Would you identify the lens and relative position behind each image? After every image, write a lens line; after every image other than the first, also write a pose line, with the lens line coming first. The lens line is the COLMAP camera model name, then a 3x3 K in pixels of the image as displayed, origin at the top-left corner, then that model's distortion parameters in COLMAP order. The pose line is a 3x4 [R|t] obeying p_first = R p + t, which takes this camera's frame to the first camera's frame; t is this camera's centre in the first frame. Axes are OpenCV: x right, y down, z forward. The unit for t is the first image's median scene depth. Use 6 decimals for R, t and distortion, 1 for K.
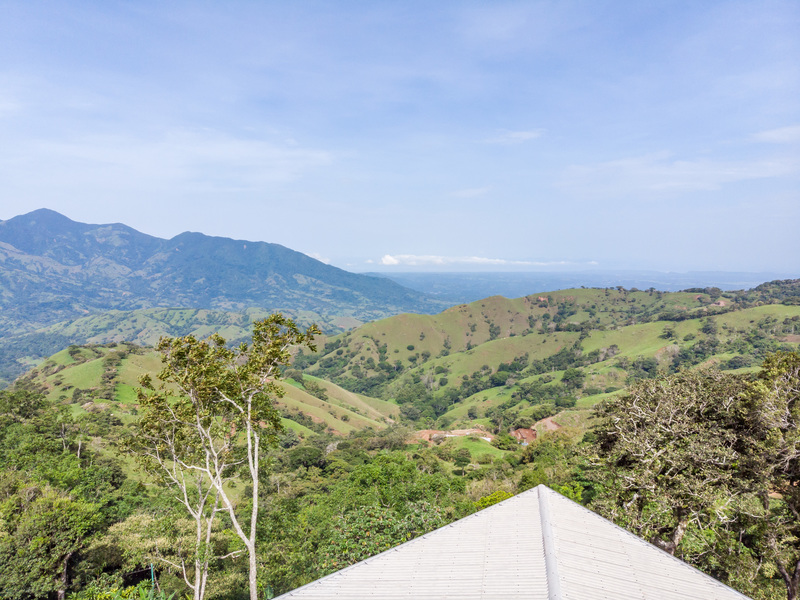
lens RADIAL K [[583.9, 0, 400.0], [0, 583.9, 300.0], [0, 0, 1]] dist [-0.000230, 0.001784]
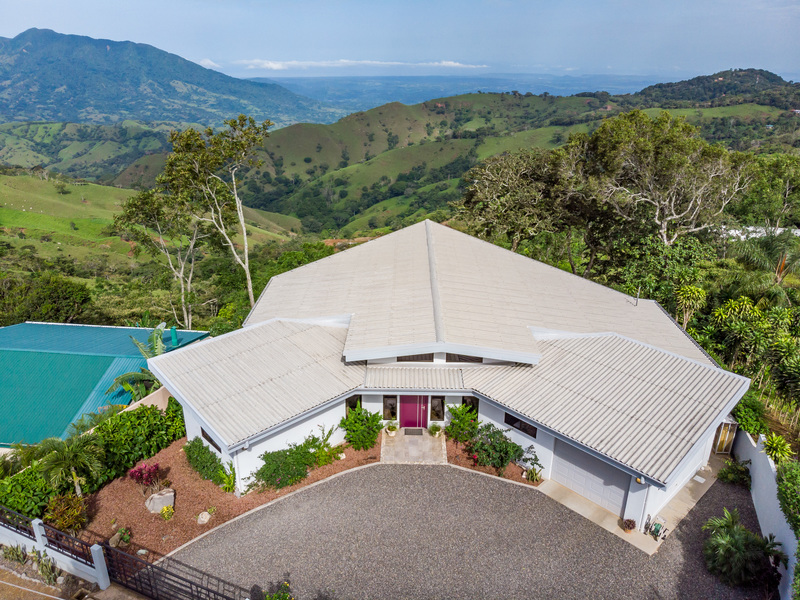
lens RADIAL K [[582.2, 0, 400.0], [0, 582.2, 300.0], [0, 0, 1]] dist [-0.008503, 0.006435]
pose [[0.984843, -0.067368, 0.159829, -0.102771], [0.013875, 0.949134, 0.314567, 0.016919], [-0.172891, -0.307582, 0.935683, -0.539776]]
